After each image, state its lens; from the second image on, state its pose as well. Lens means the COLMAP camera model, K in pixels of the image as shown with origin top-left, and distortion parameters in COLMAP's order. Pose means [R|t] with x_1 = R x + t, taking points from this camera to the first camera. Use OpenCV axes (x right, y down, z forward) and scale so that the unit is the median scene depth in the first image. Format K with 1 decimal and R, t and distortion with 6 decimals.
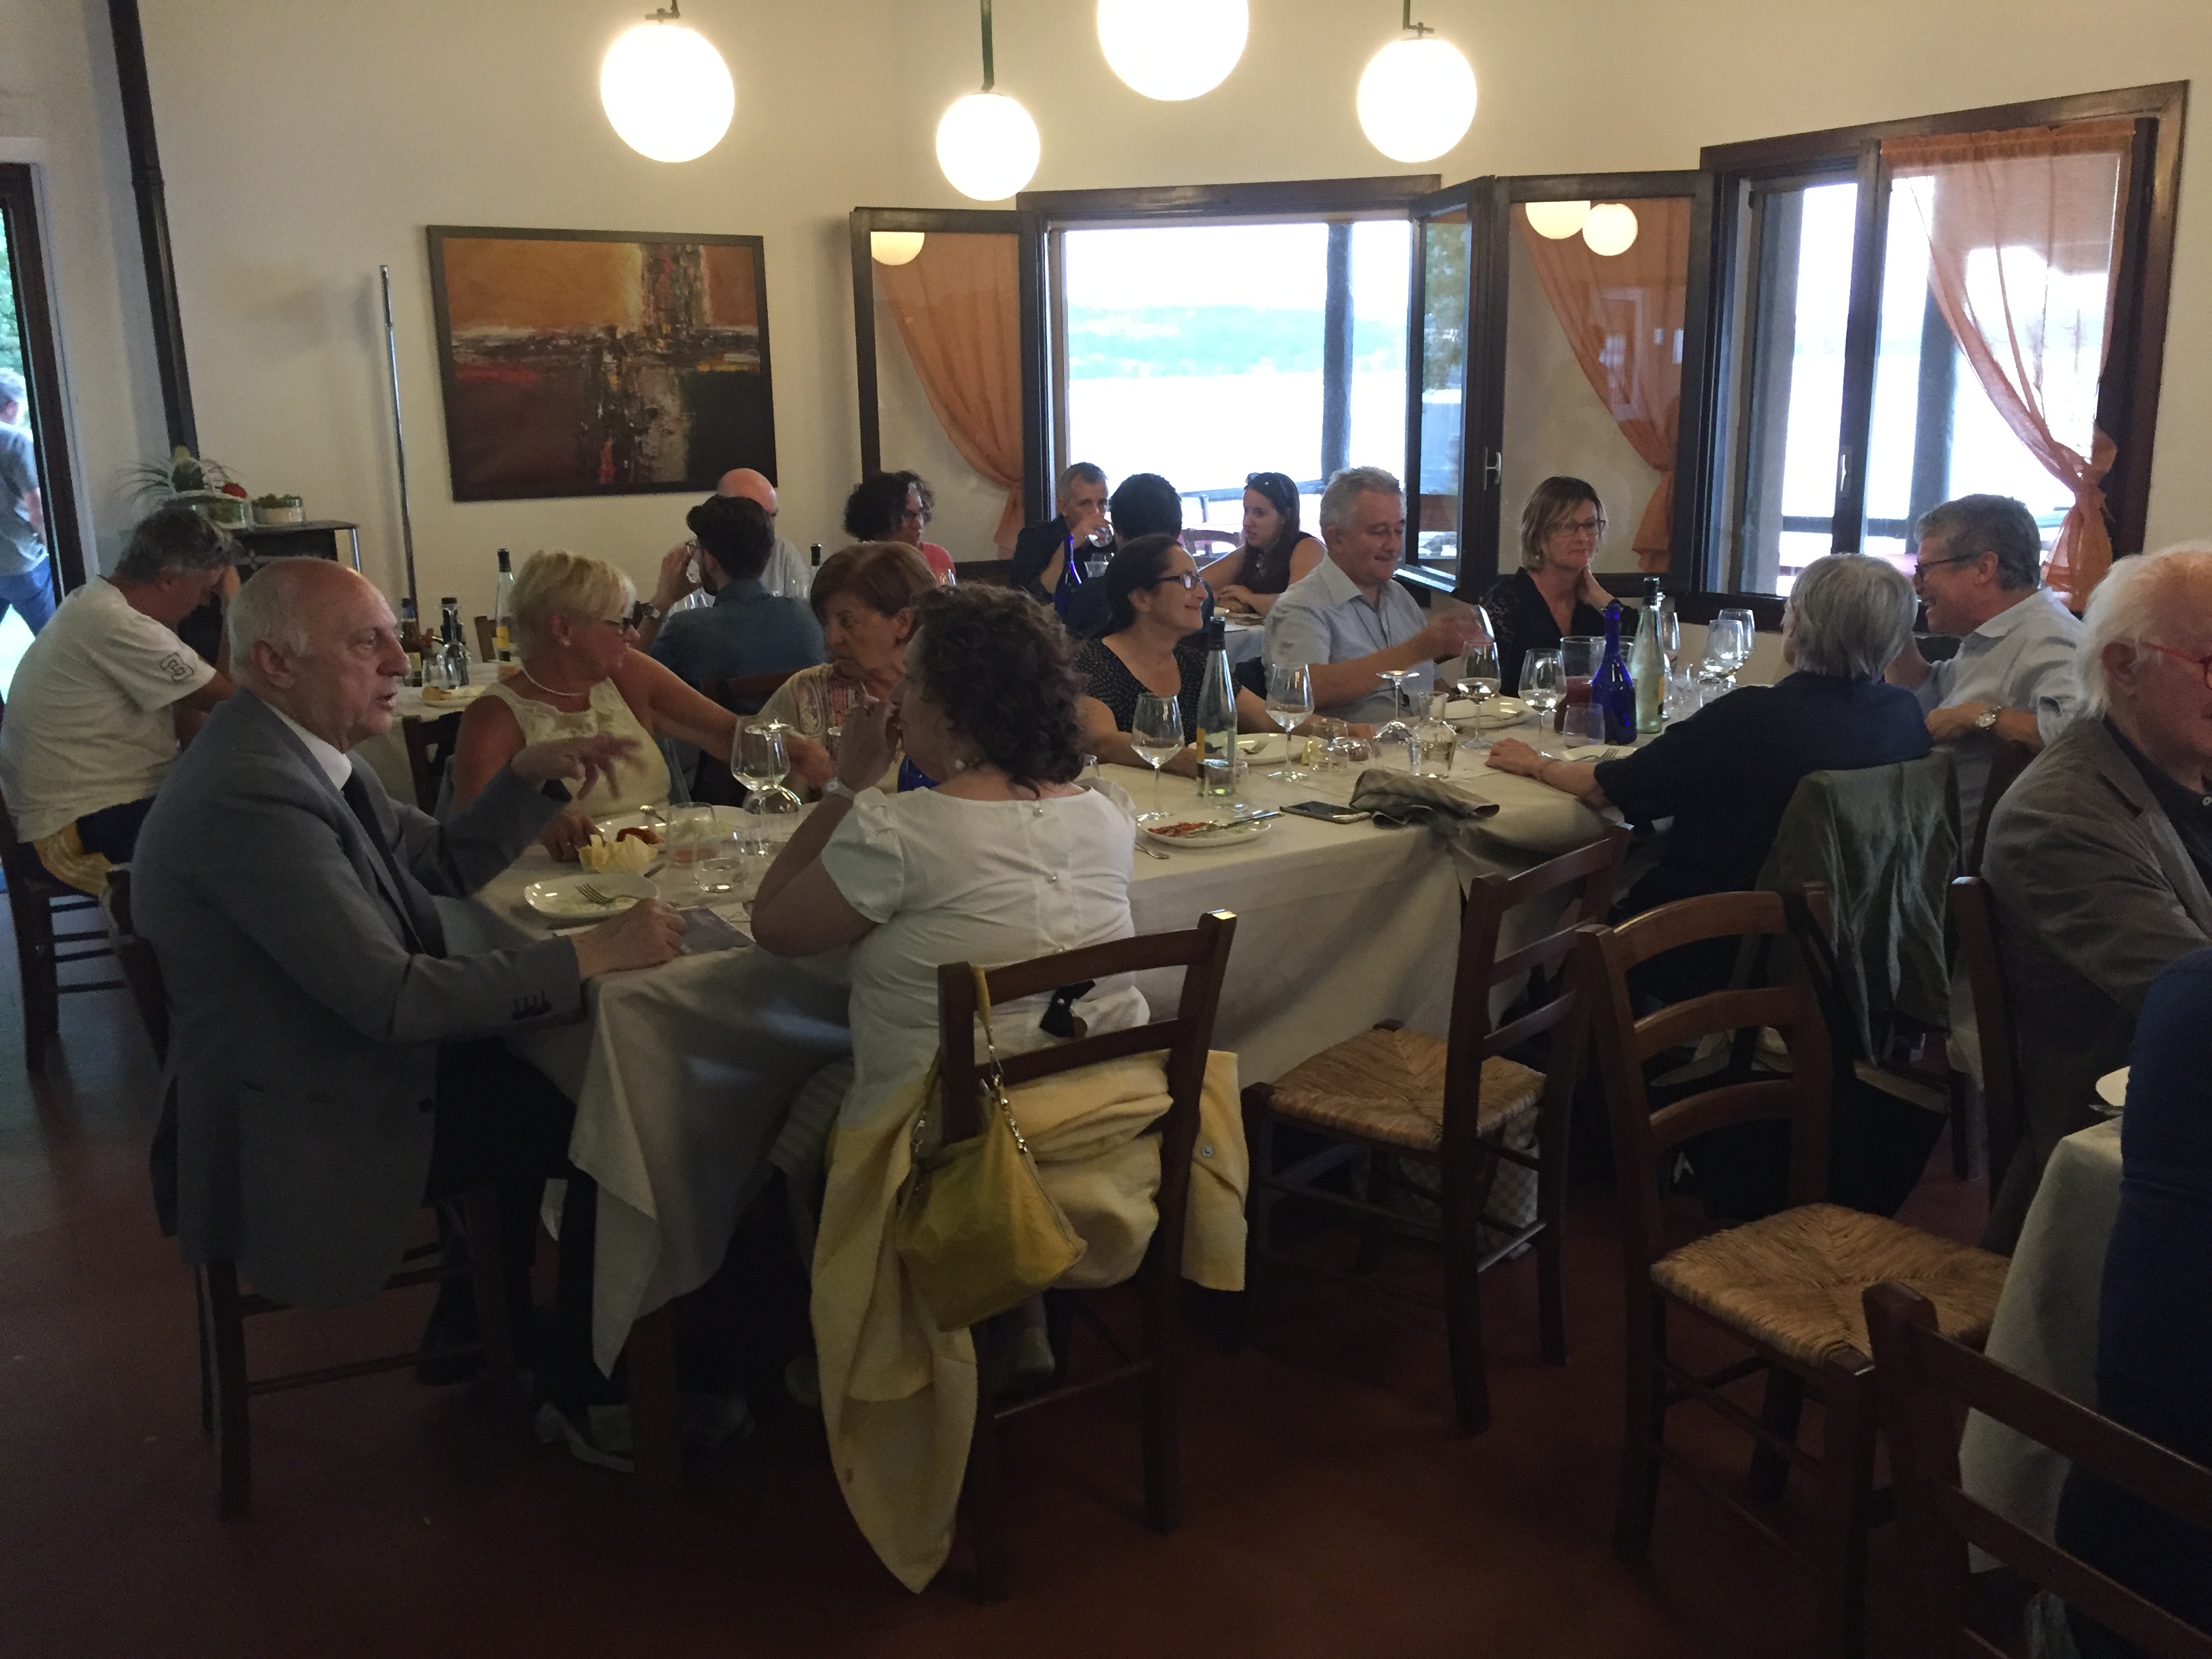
lens RADIAL K [[1912.9, 0, 1088.8], [0, 1912.9, 827.5], [0, 0, 1]] dist [0.086847, -0.101564]
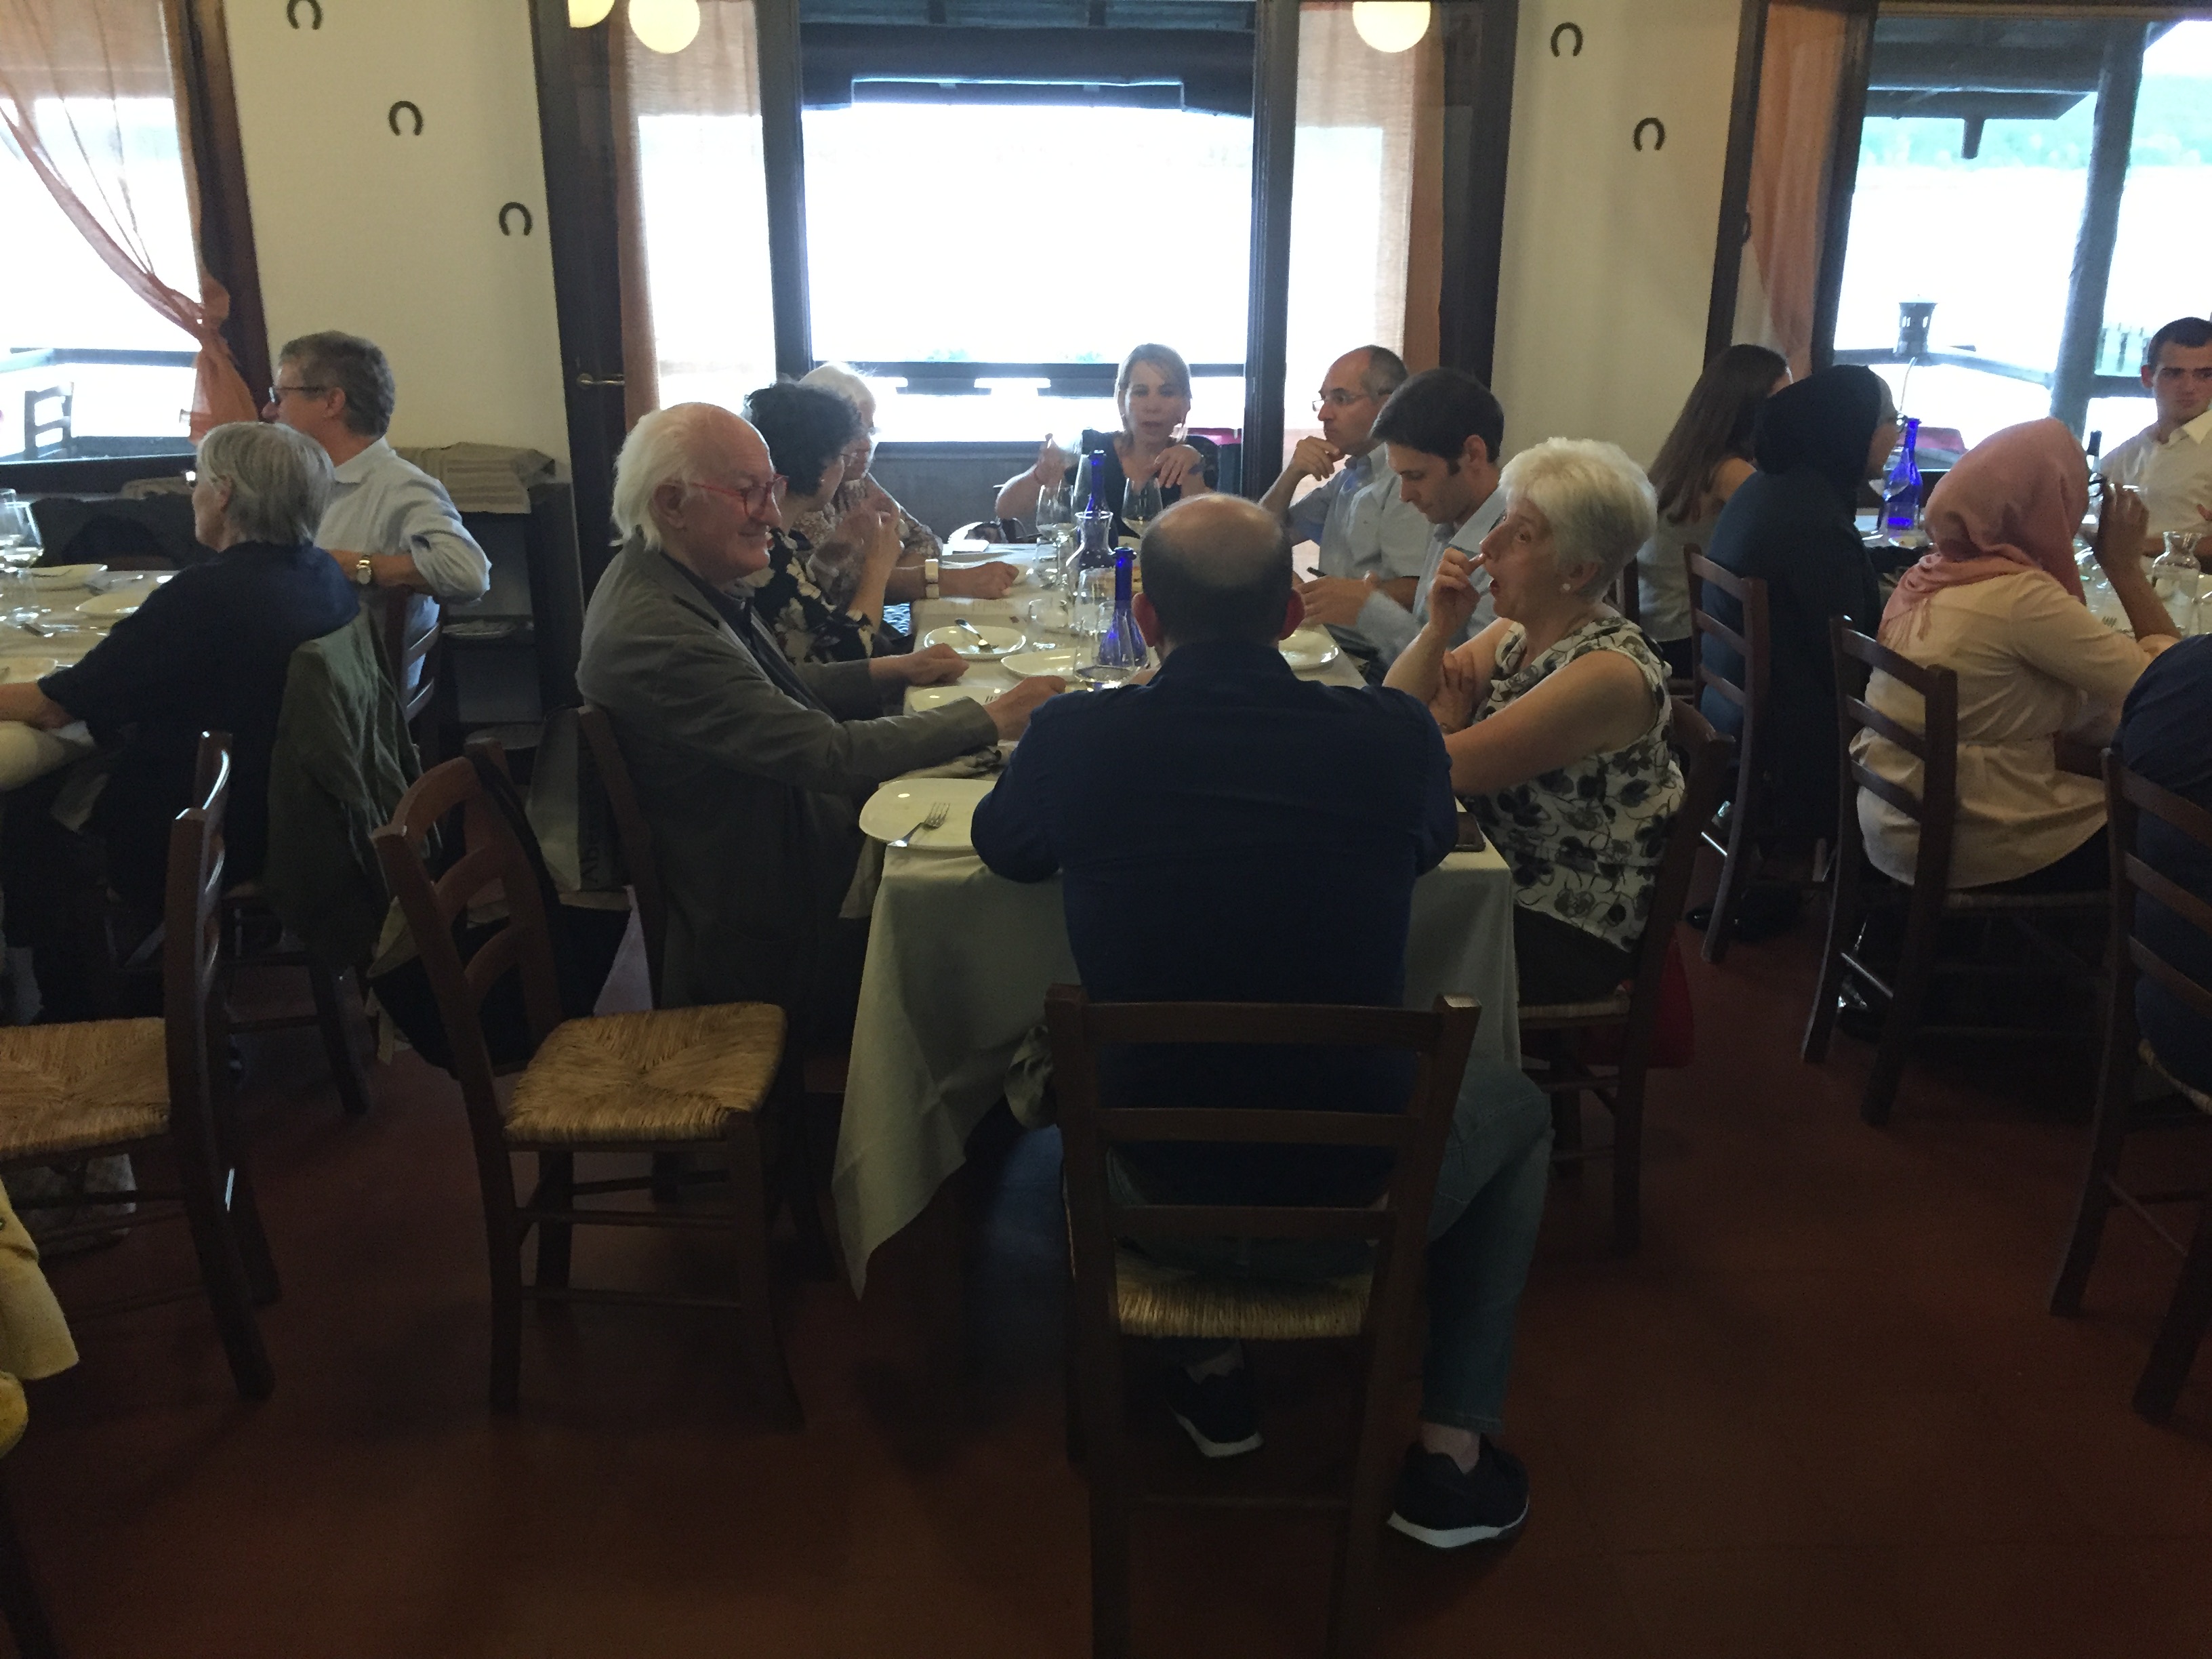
lens RADIAL K [[1912.9, 0, 1099.1], [0, 1912.9, 822.5], [0, 0, 1]] dist [0.086847, -0.101564]
pose [[0.482823, -0.250781, 0.839041, -0.372361], [0.178548, 0.966183, 0.186038, -0.066013], [-0.857323, 0.059986, 0.511272, 0.182788]]
